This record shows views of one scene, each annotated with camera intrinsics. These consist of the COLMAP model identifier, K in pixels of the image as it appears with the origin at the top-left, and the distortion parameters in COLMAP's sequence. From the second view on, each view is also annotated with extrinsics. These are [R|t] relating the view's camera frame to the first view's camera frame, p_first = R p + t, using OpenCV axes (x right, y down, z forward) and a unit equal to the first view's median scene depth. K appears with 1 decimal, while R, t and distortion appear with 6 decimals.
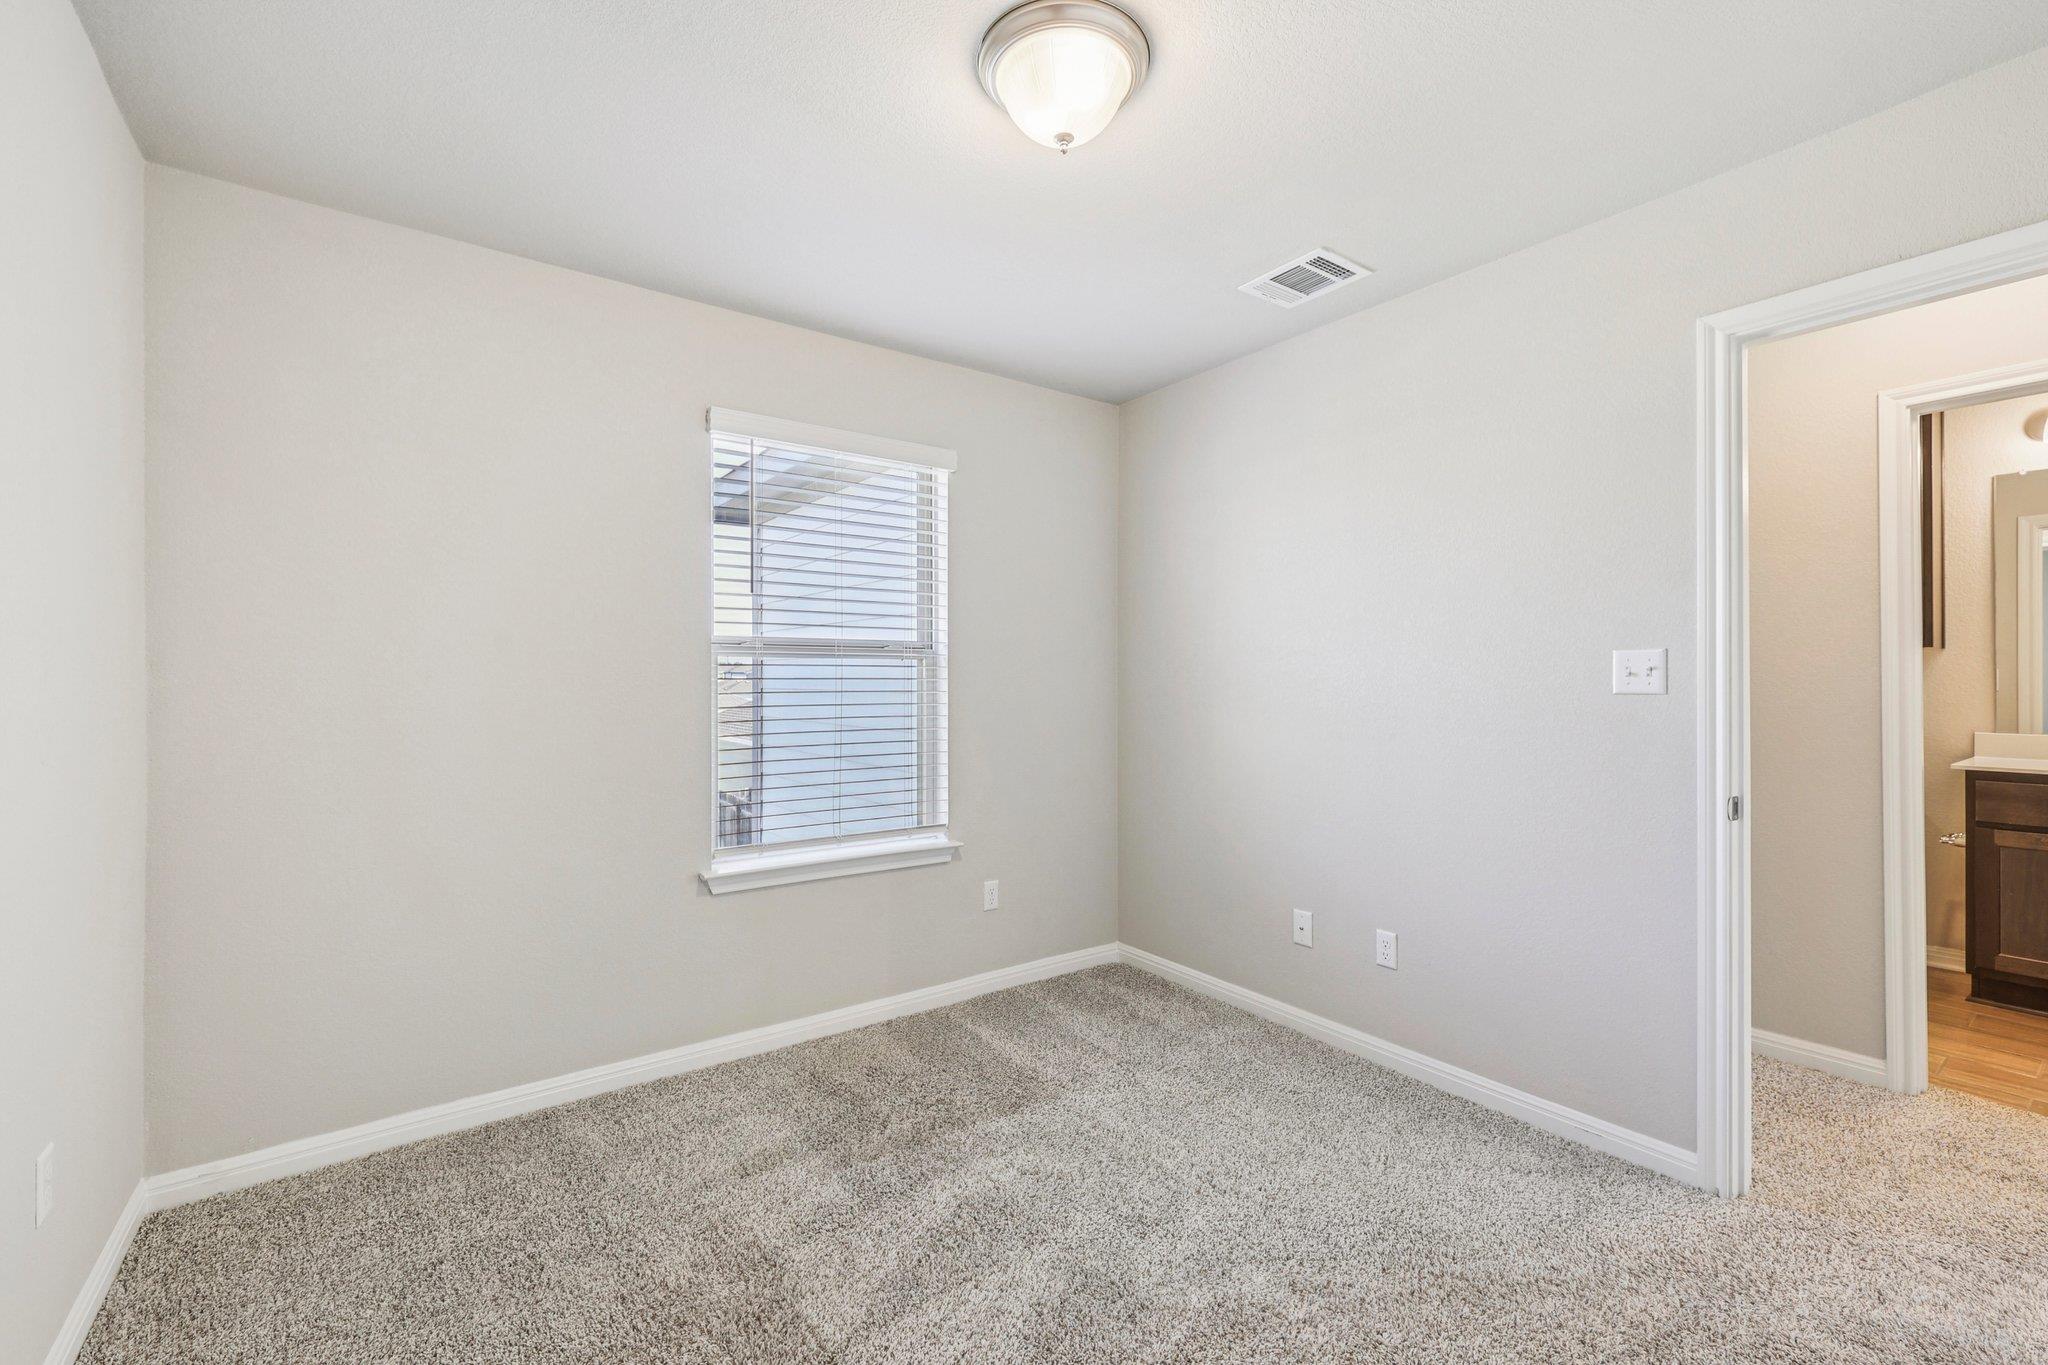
lens RADIAL K [[858.3, 0, 1028.6], [0, 858.3, 681.9], [0, 0, 1]] dist [-0.002359, 0.000635]
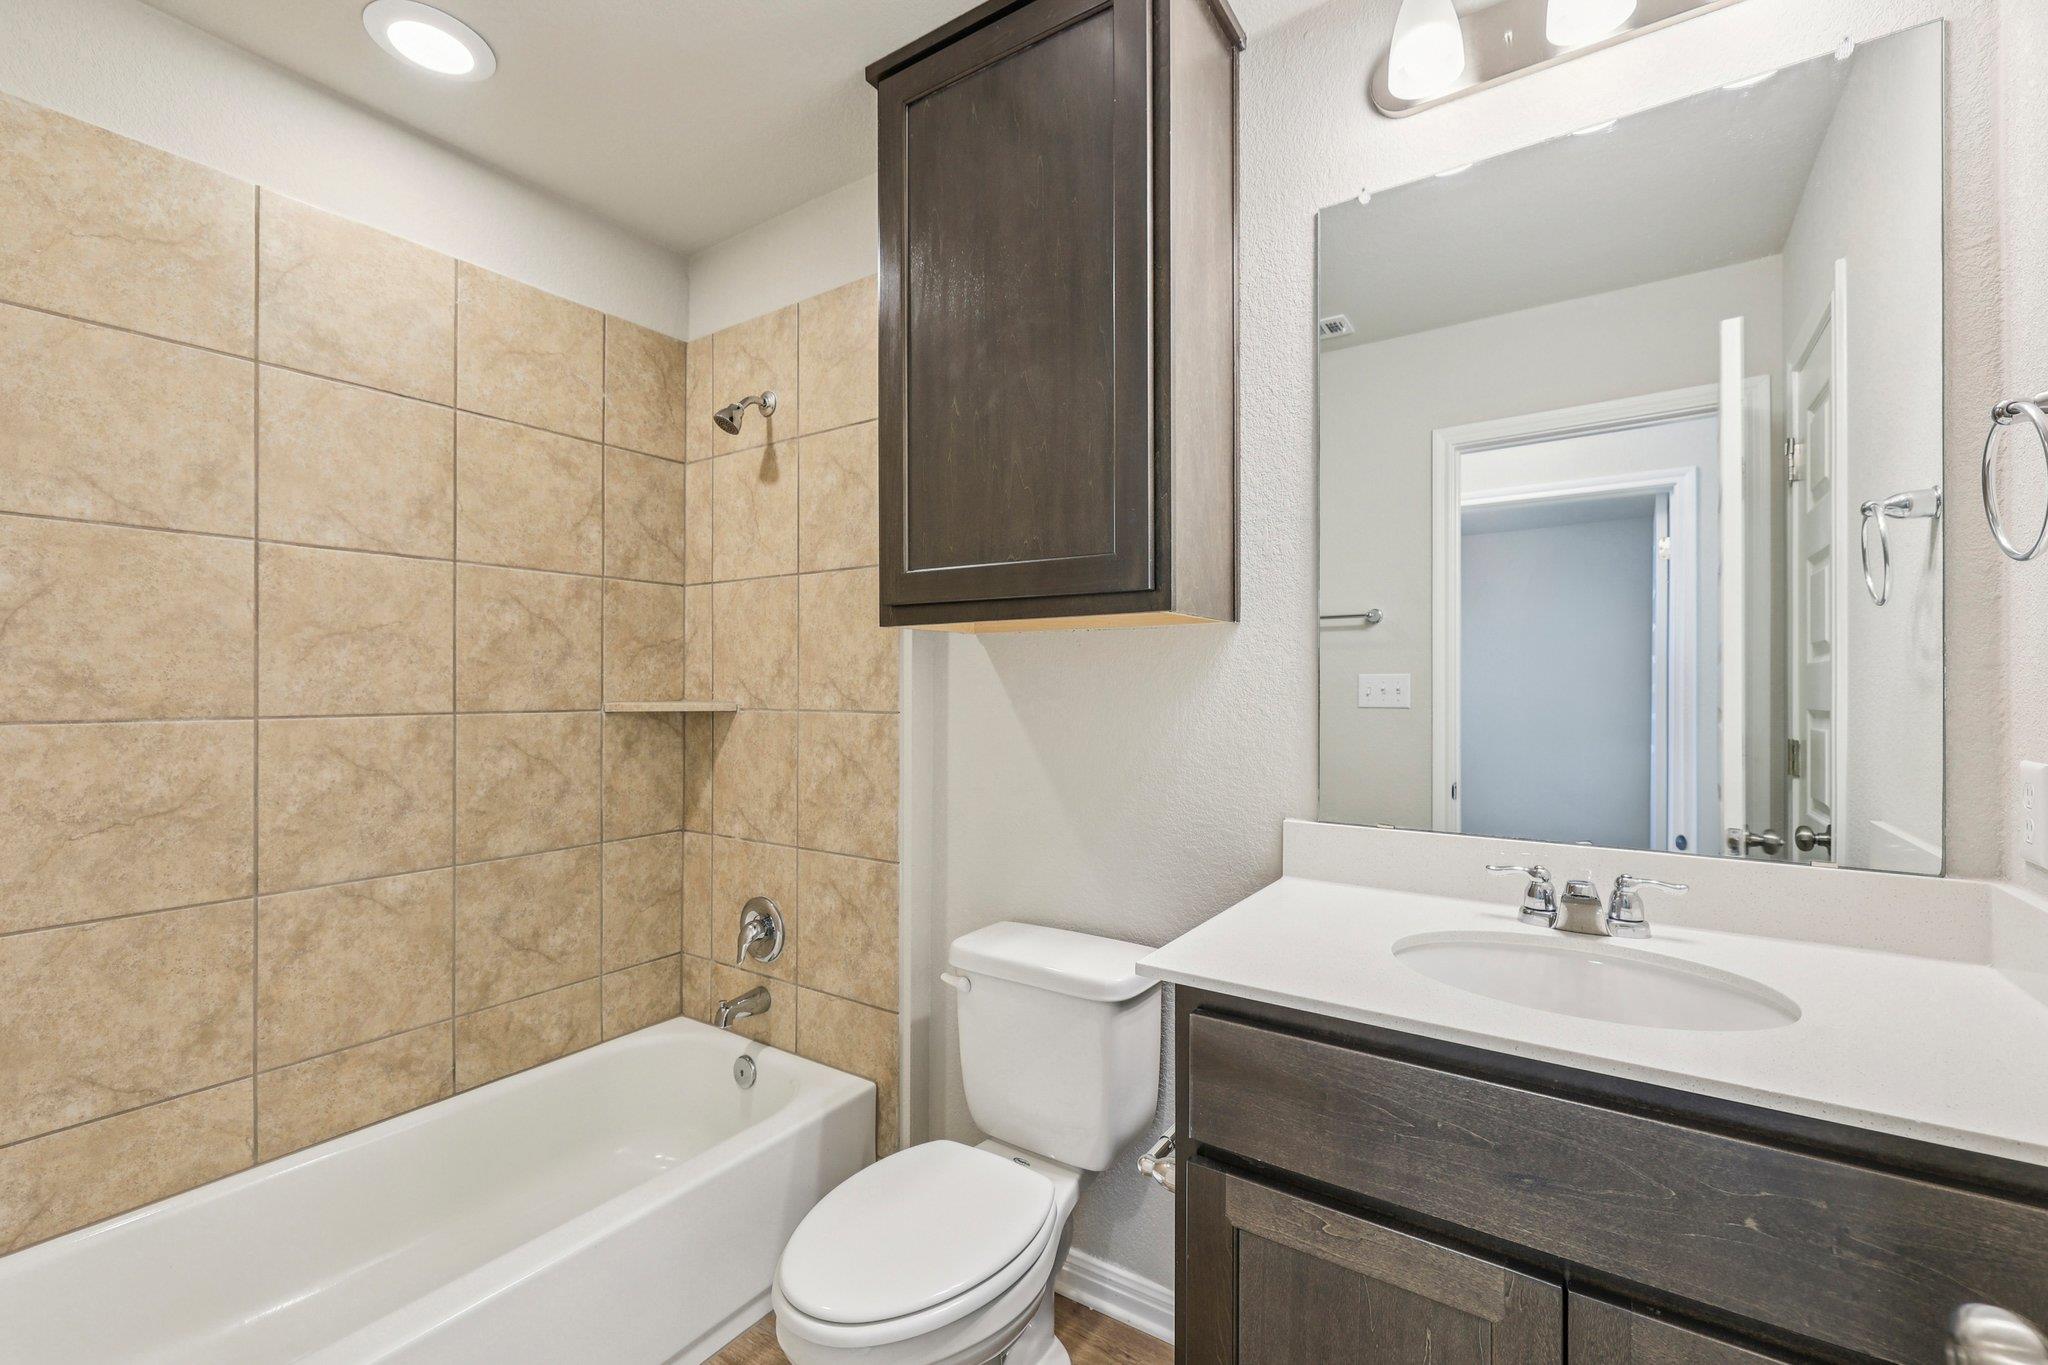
lens RADIAL K [[858.3, 0, 1028.6], [0, 858.3, 681.9], [0, 0, 1]] dist [-0.002359, 0.000635]
pose [[0.942022, 0.004716, 0.335517, 0.850717], [-0.003428, 0.999984, -0.004429, -0.006553], [-0.335533, 0.003022, 0.942024, 0.649549]]
